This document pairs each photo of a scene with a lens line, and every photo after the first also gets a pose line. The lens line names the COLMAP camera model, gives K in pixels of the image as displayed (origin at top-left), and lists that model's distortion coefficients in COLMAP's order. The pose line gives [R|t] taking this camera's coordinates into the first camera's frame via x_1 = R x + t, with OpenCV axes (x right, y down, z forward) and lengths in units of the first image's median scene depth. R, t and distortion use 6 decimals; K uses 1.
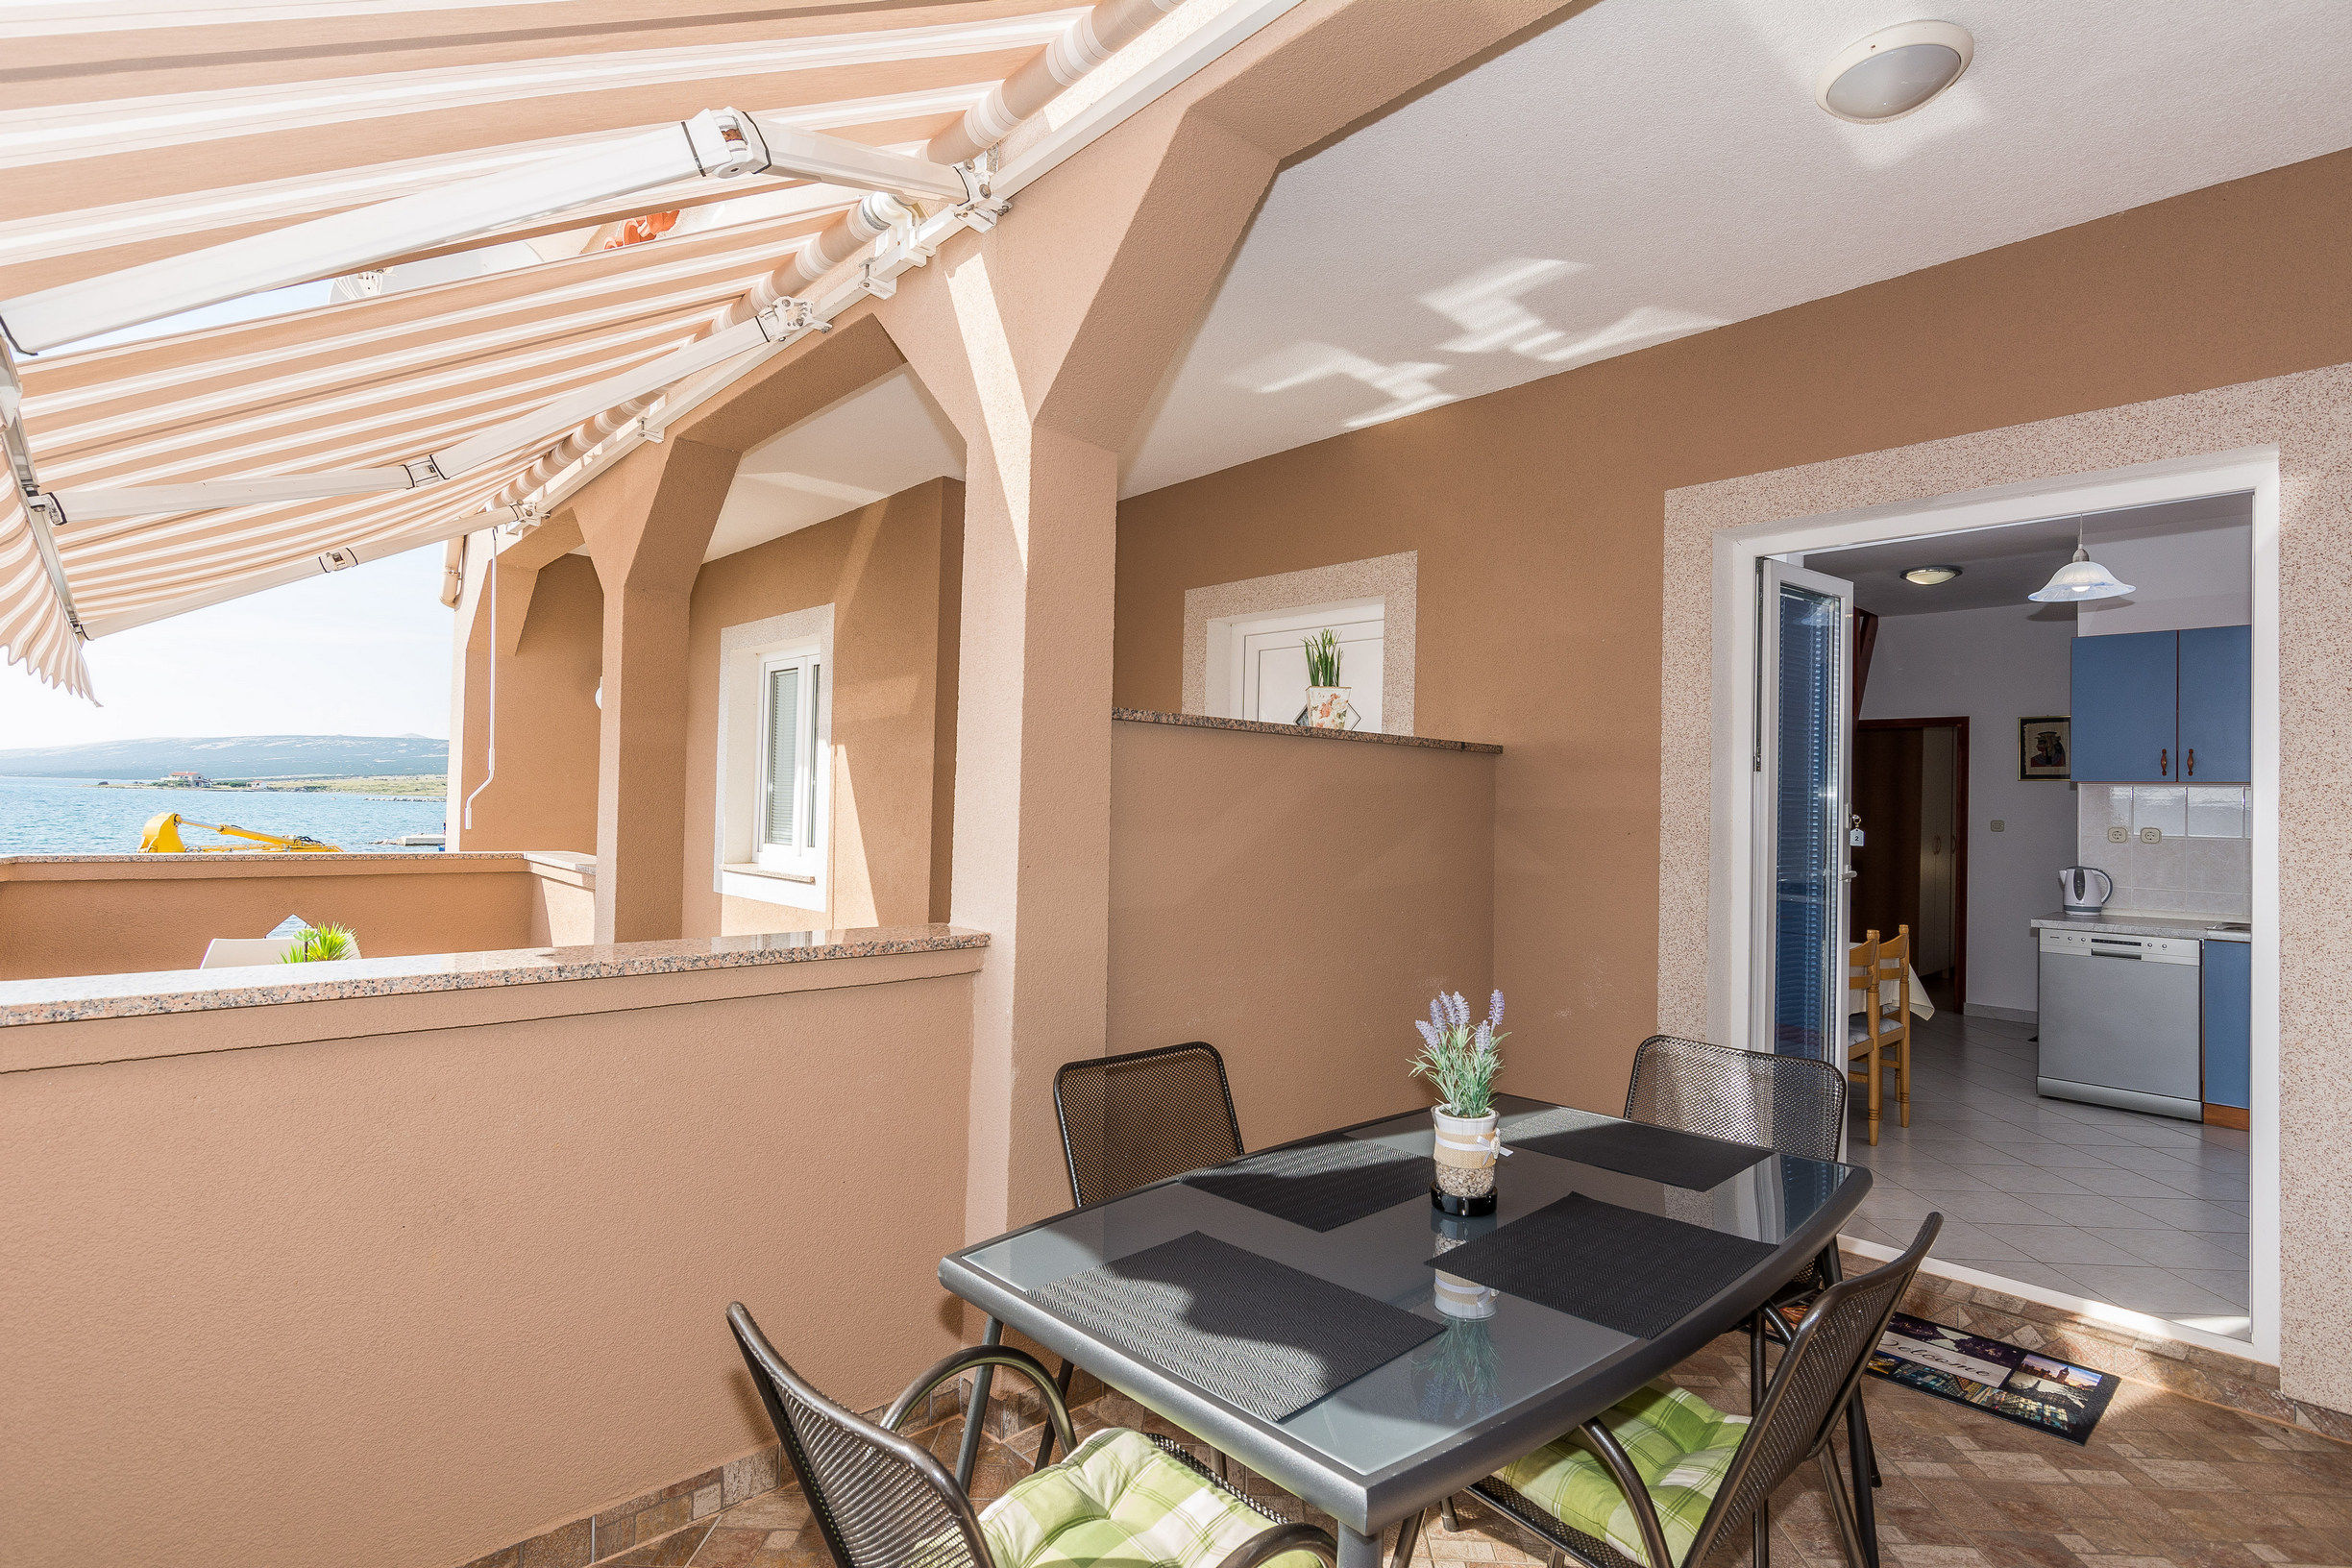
lens RADIAL K [[1147.3, 0, 1175.6], [0, 1147.3, 773.4], [0, 0, 1]] dist [0.000147, -0.001009]
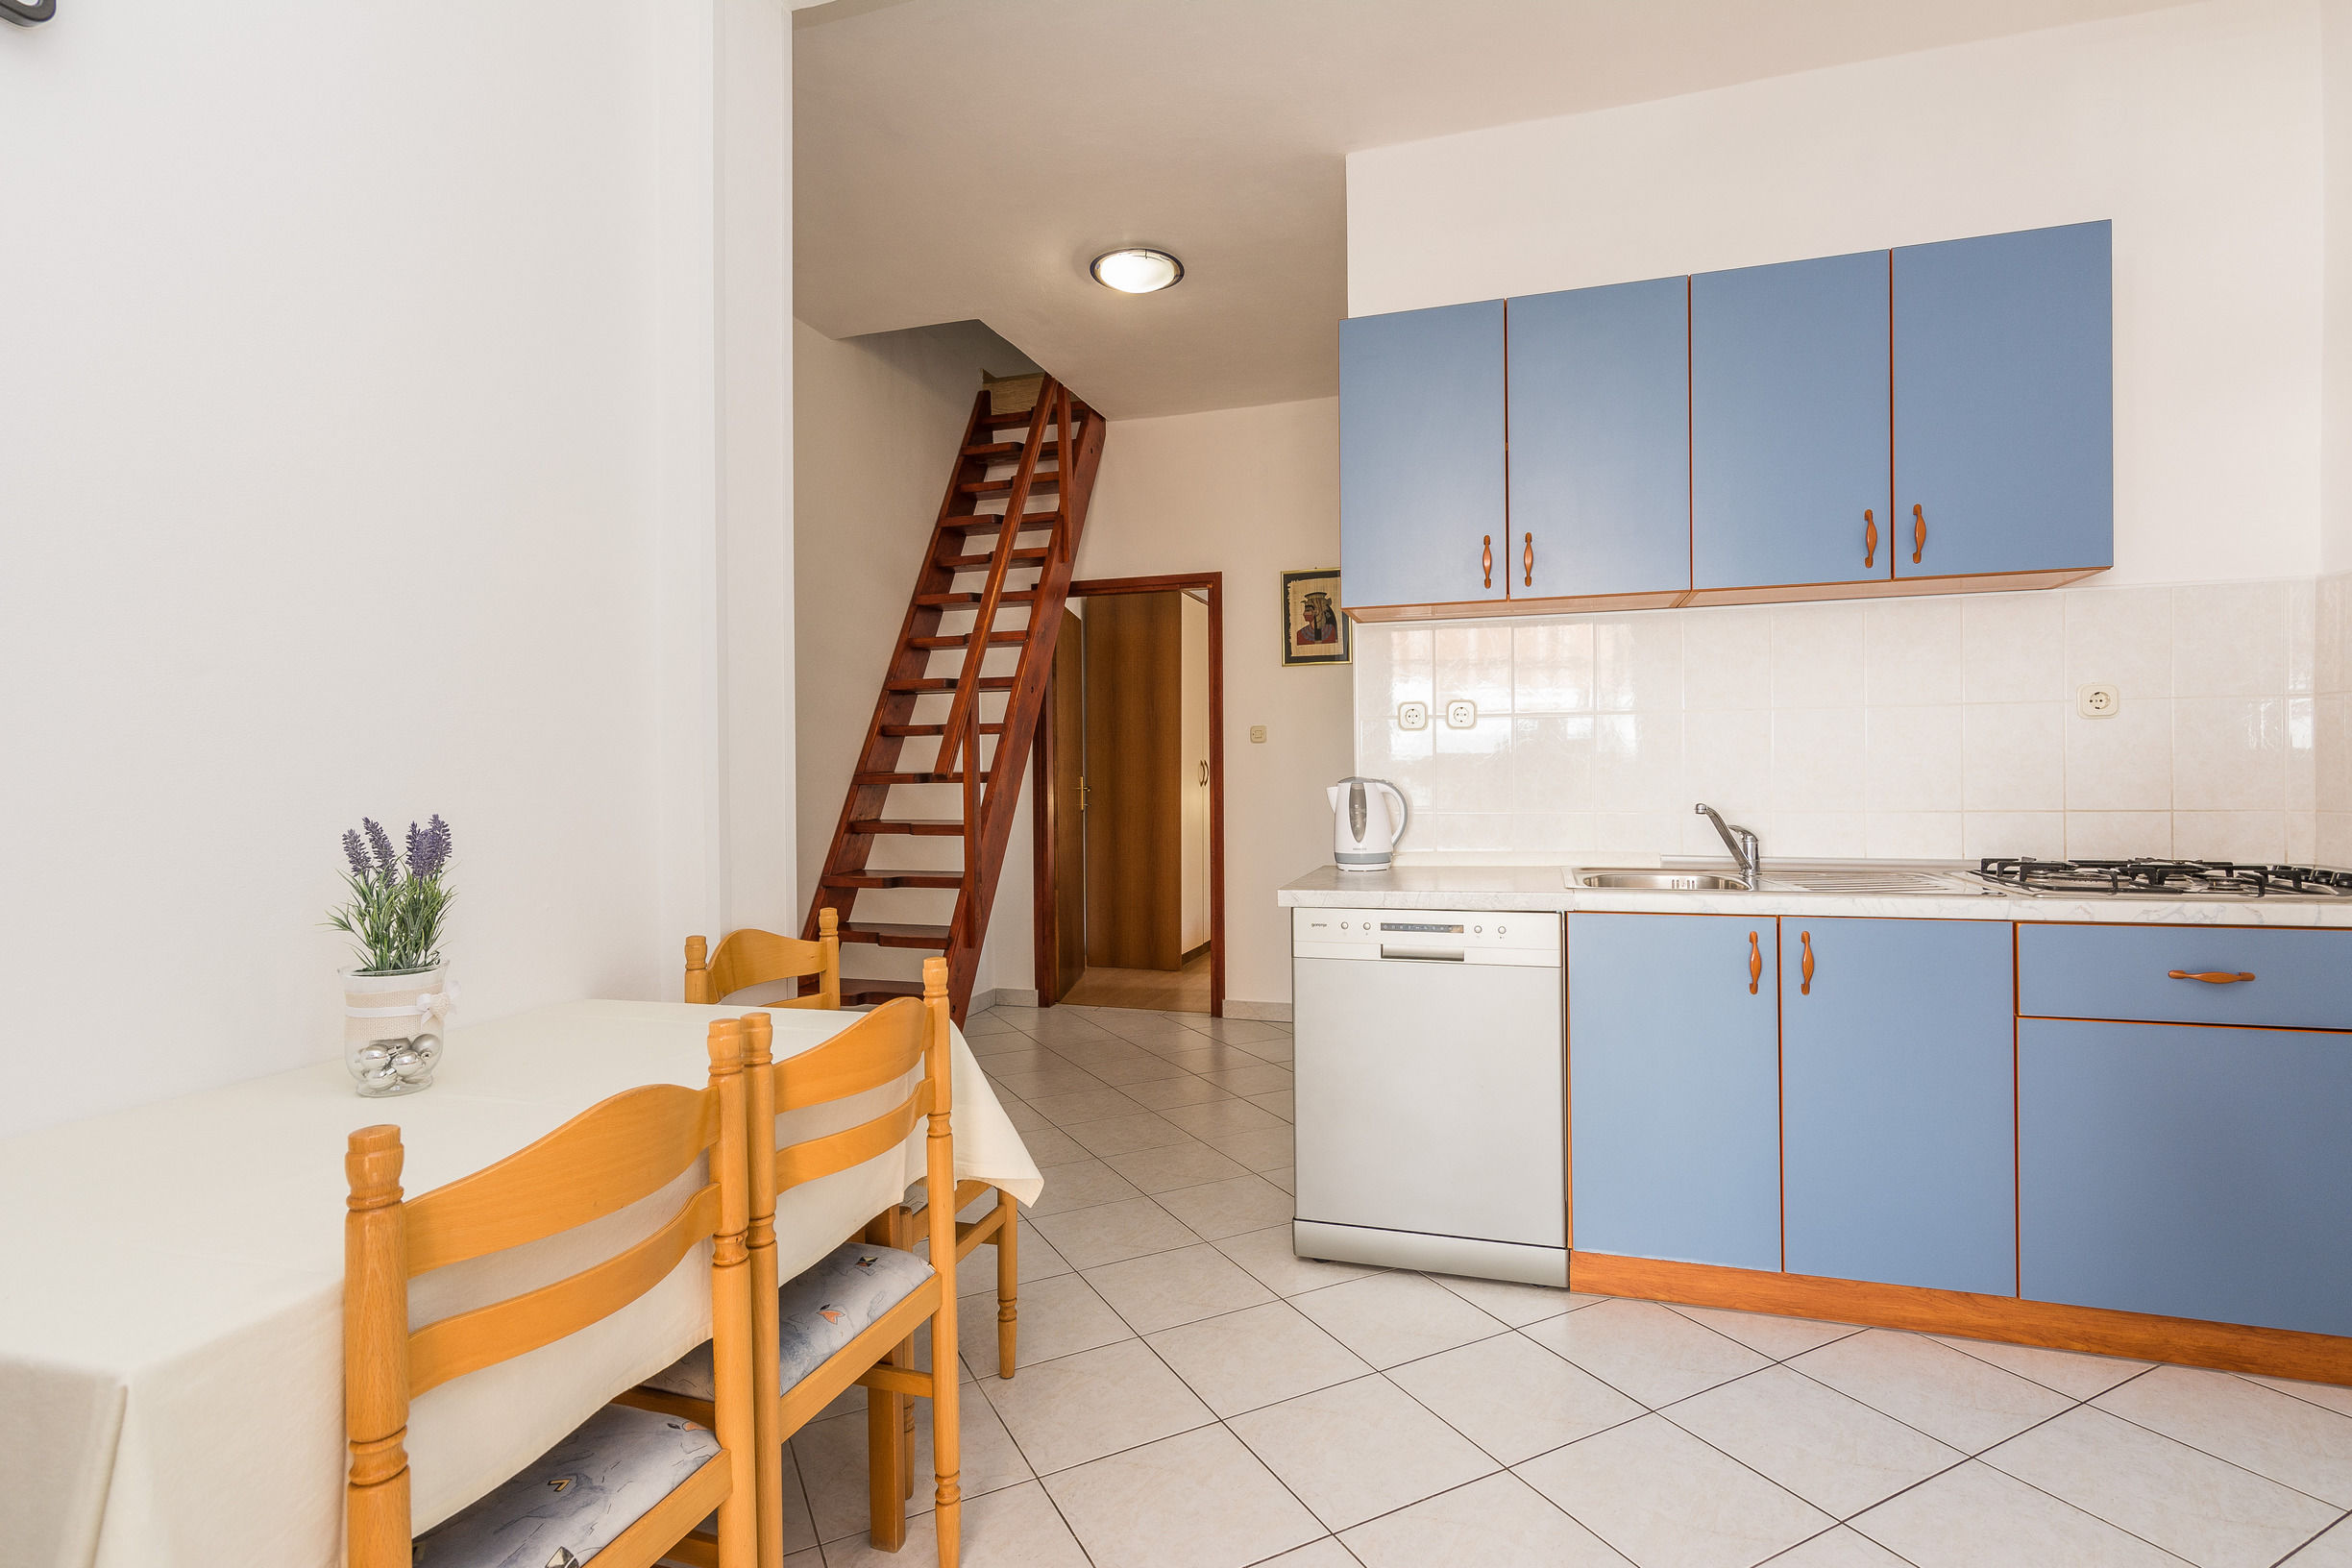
lens RADIAL K [[1207.6, 0, 1176.0], [0, 1207.6, 784.0], [0, 0, 1]] dist [-0.000232, -0.000290]
pose [[0.867263, -0.039561, 0.496276, 0.443335], [0.020511, 0.998831, 0.043777, 0.057886], [-0.497427, -0.027787, 0.867061, 0.564181]]
